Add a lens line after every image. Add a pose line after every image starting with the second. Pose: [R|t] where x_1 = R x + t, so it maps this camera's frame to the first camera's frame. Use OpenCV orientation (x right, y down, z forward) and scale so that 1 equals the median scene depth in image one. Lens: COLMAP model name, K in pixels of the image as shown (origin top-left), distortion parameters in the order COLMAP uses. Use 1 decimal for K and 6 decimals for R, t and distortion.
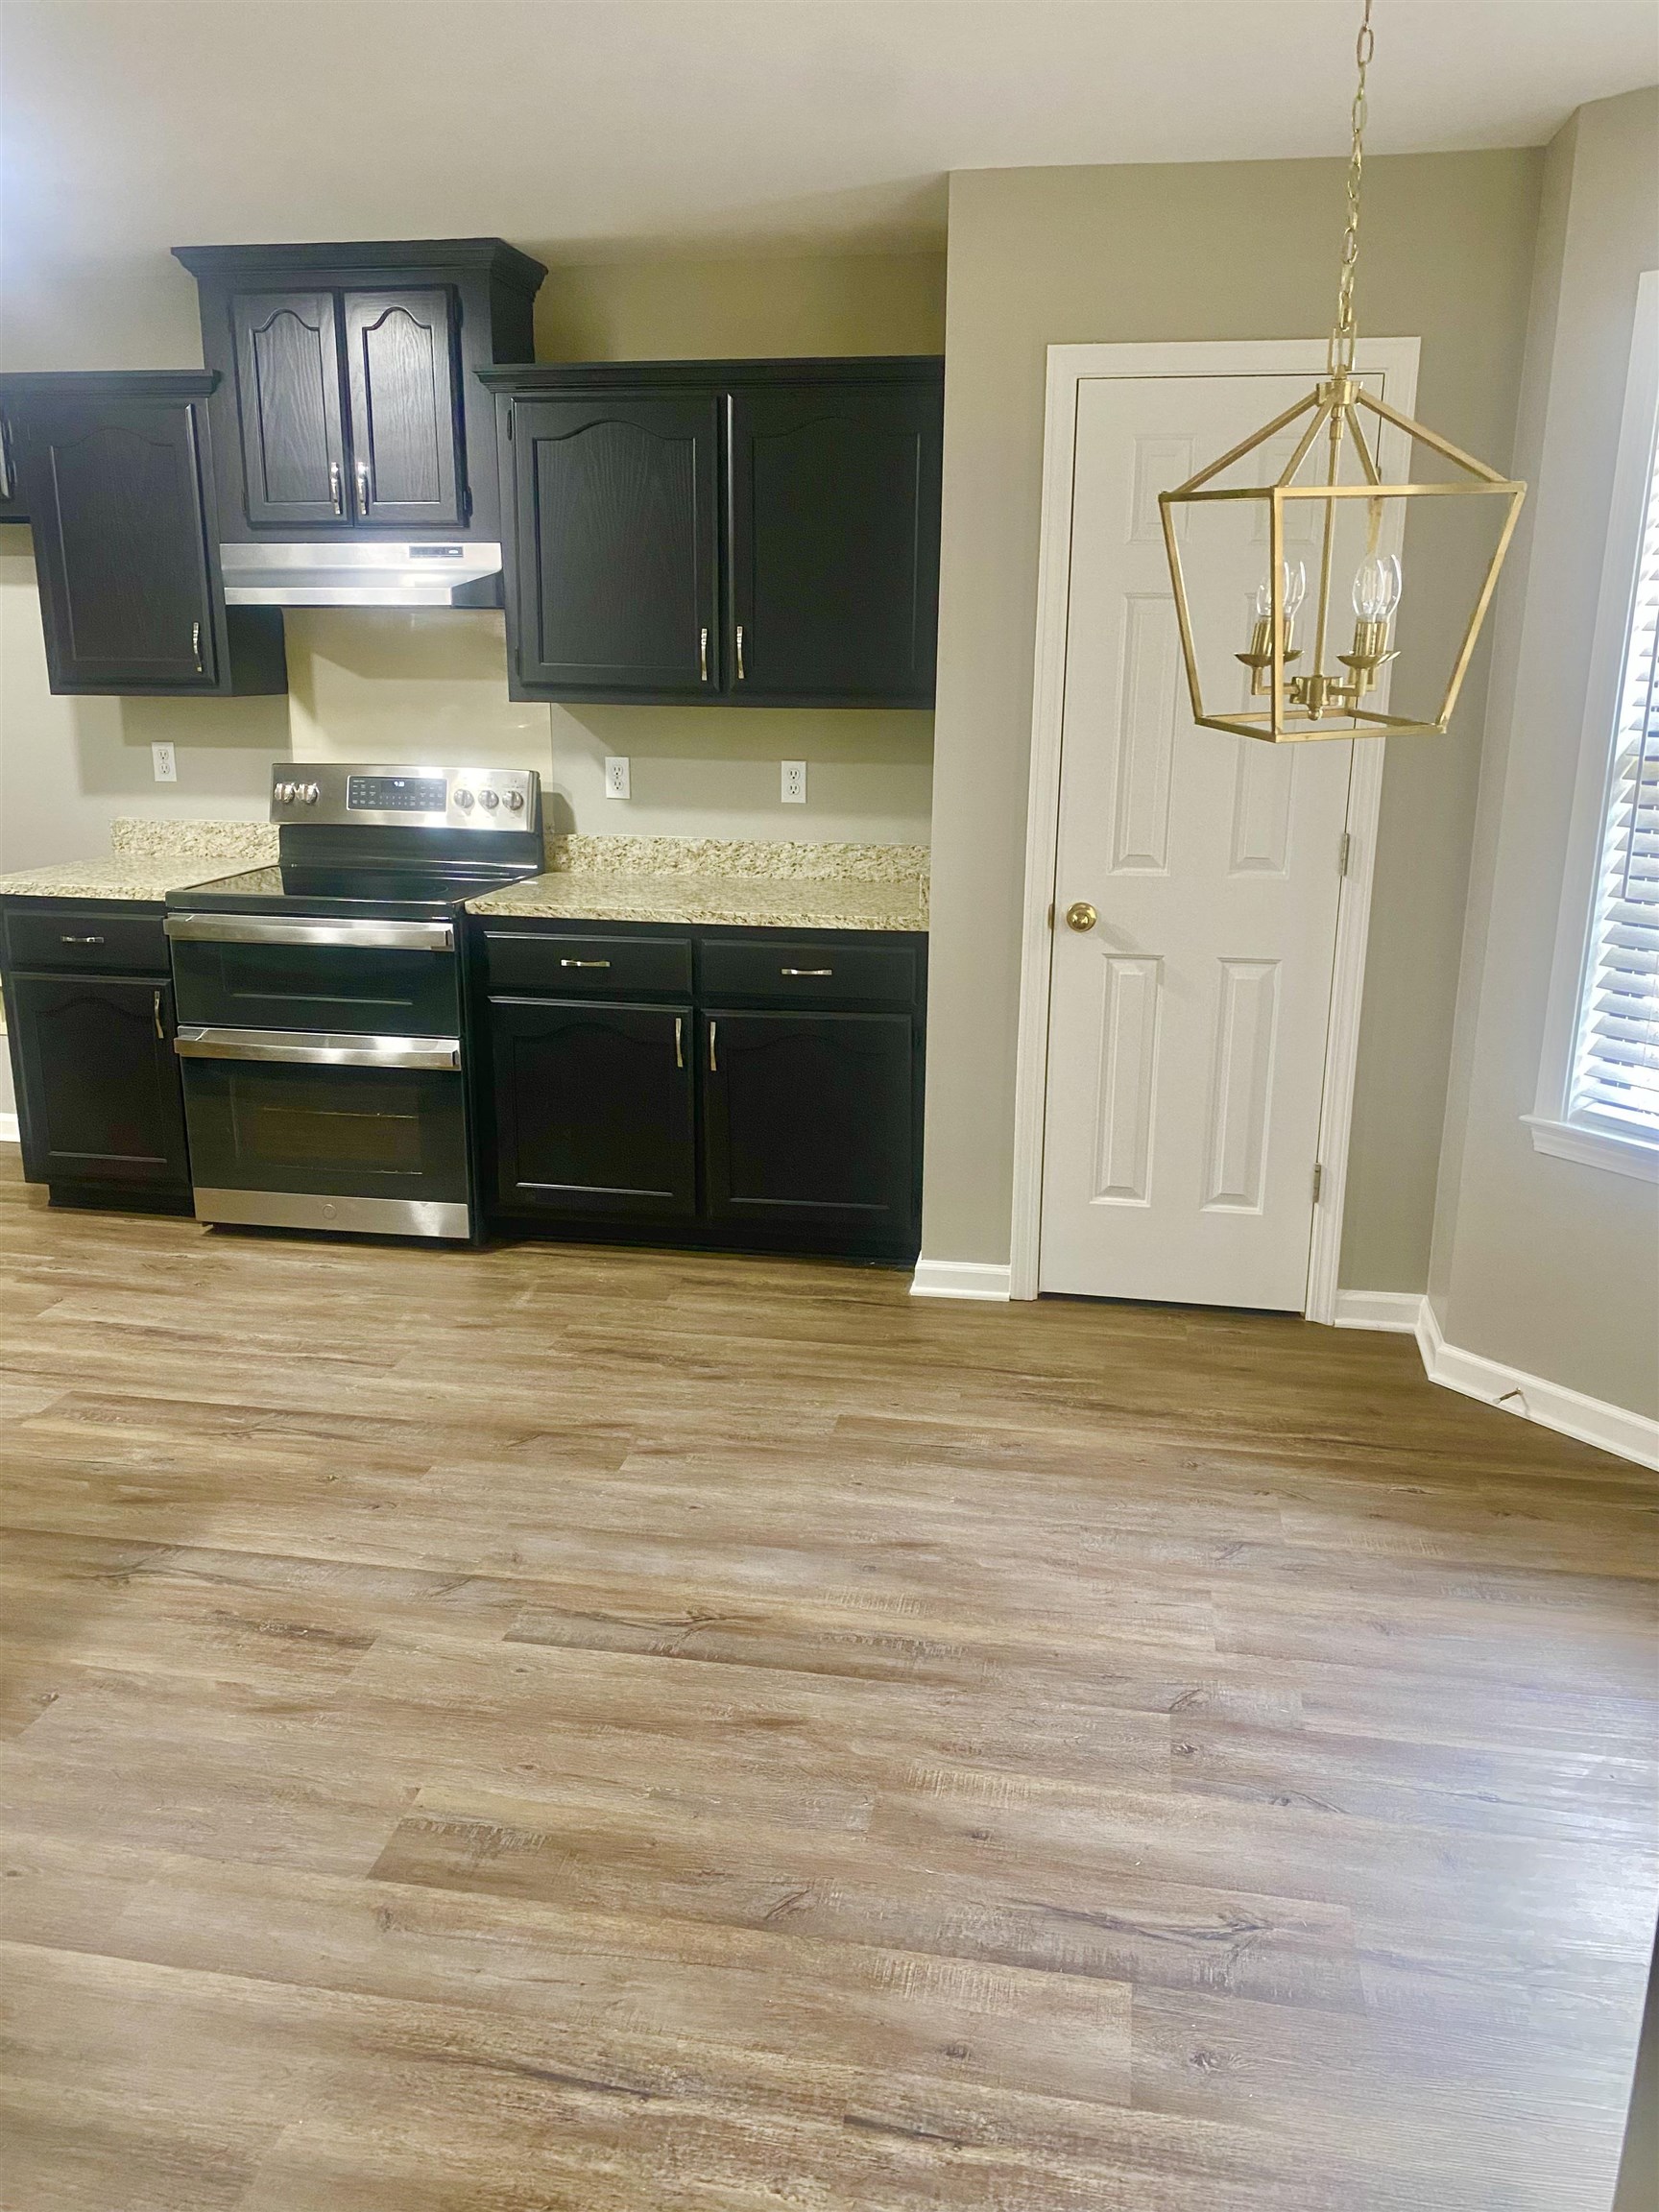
lens RADIAL K [[1686.2, 0, 876.1], [0, 1686.2, 1089.4], [0, 0, 1]] dist [0.034592, -0.040276]
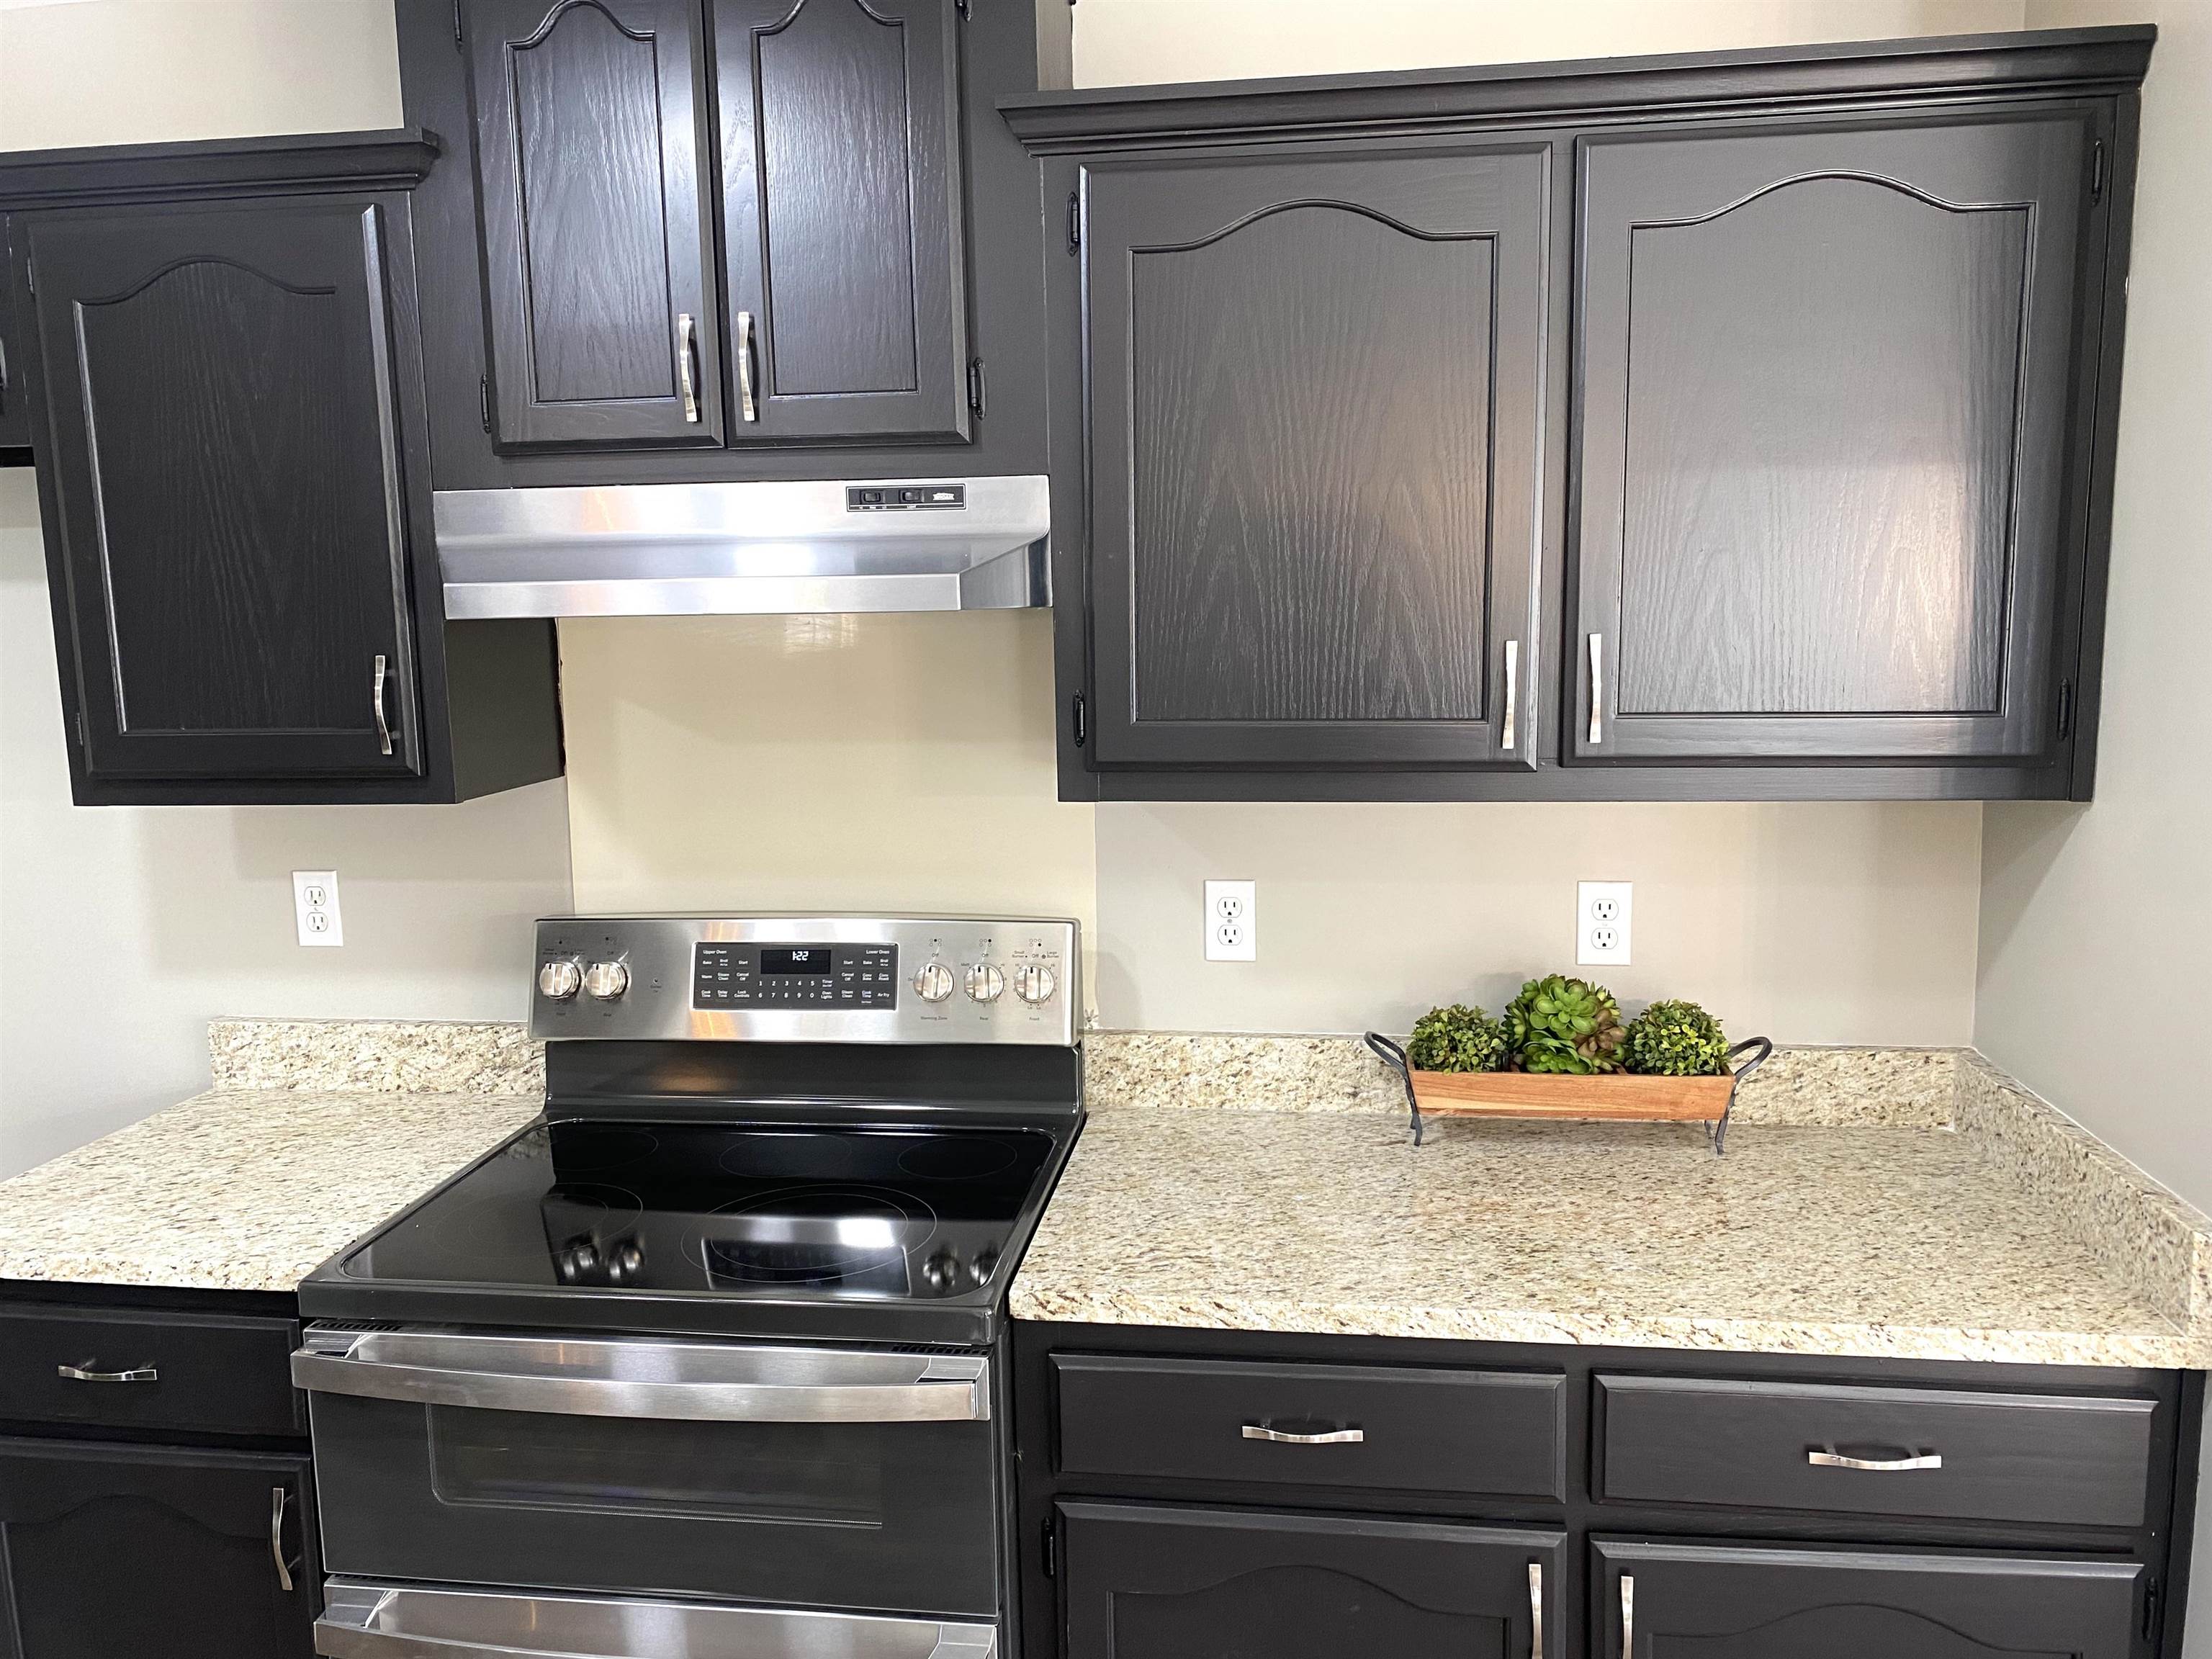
lens RADIAL K [[1686.2, 0, 1105.5], [0, 1686.2, 809.2], [0, 0, 1]] dist [0.034592, -0.040276]
pose [[0.999150, -0.035518, 0.020930, -0.220195], [0.037714, 0.992526, -0.116059, -0.177670], [-0.016652, 0.116750, 0.993022, 0.555750]]
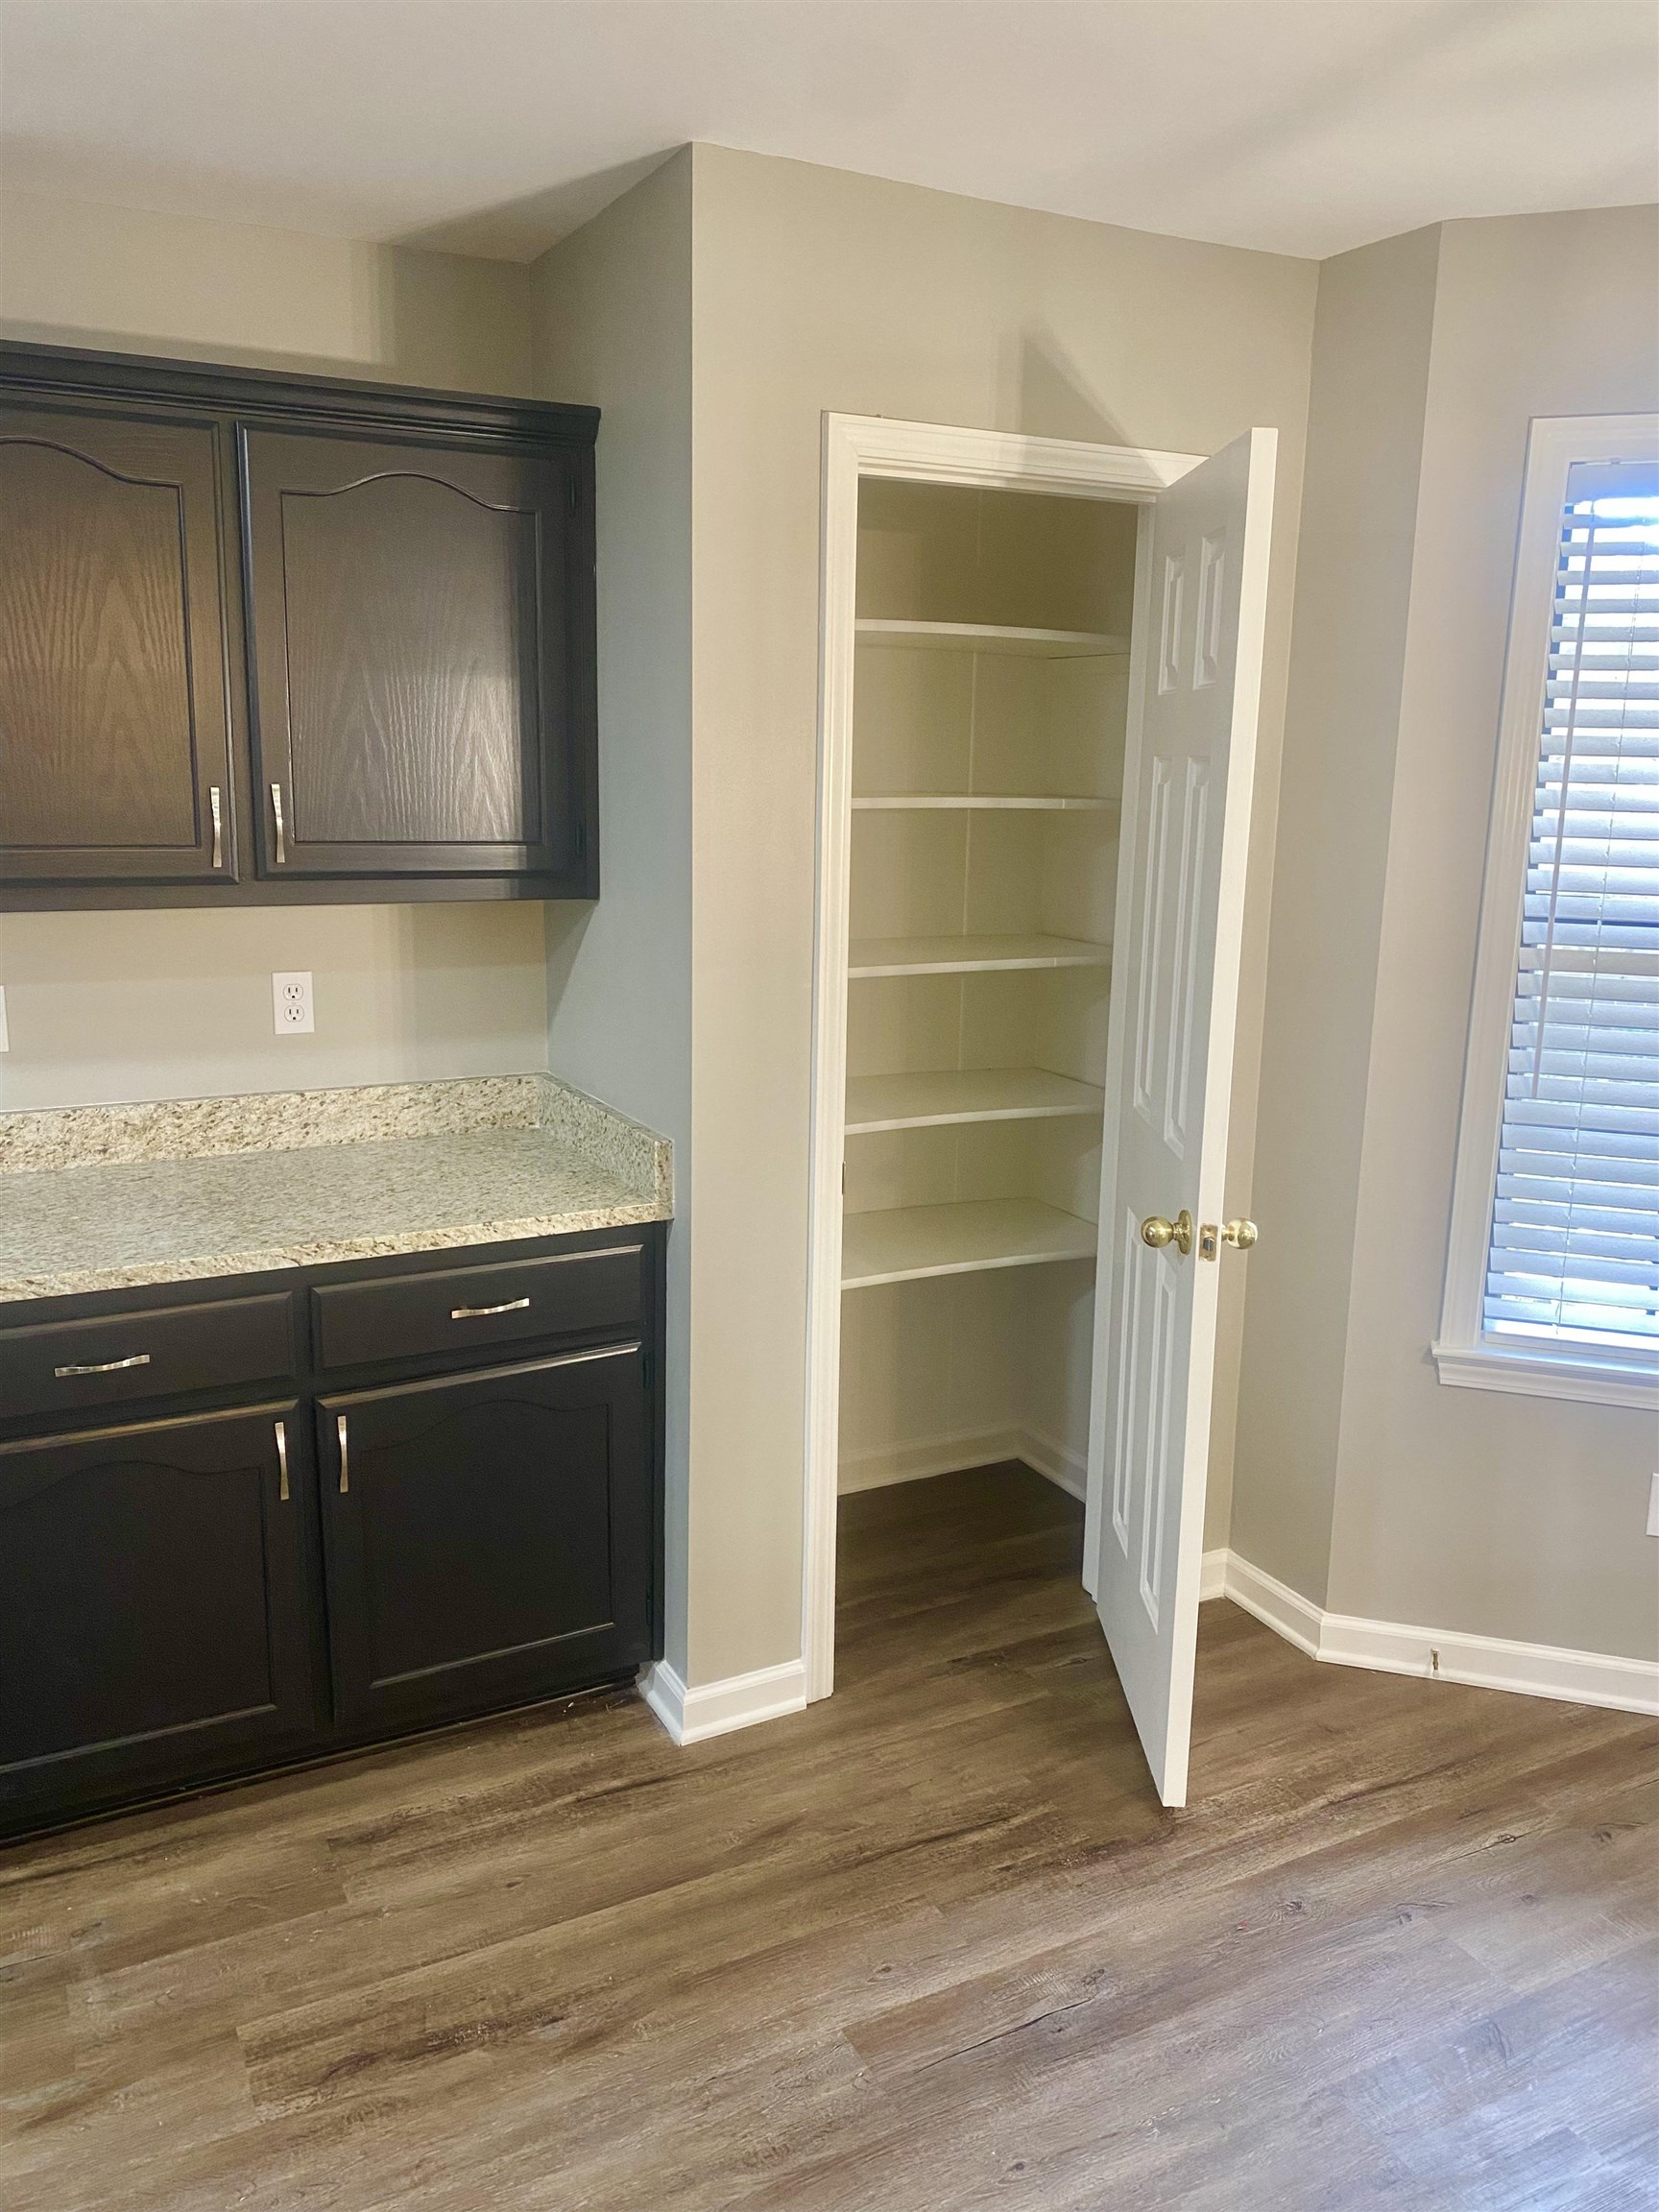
lens RADIAL K [[1686.2, 0, 837.9], [0, 1686.2, 1074.2], [0, 0, 1]] dist [0.034592, -0.040276]
pose [[0.803532, -0.114228, 0.584199, -0.291340], [0.143238, 0.989682, -0.003504, -0.132236], [-0.577771, 0.086495, 0.811603, 0.371941]]
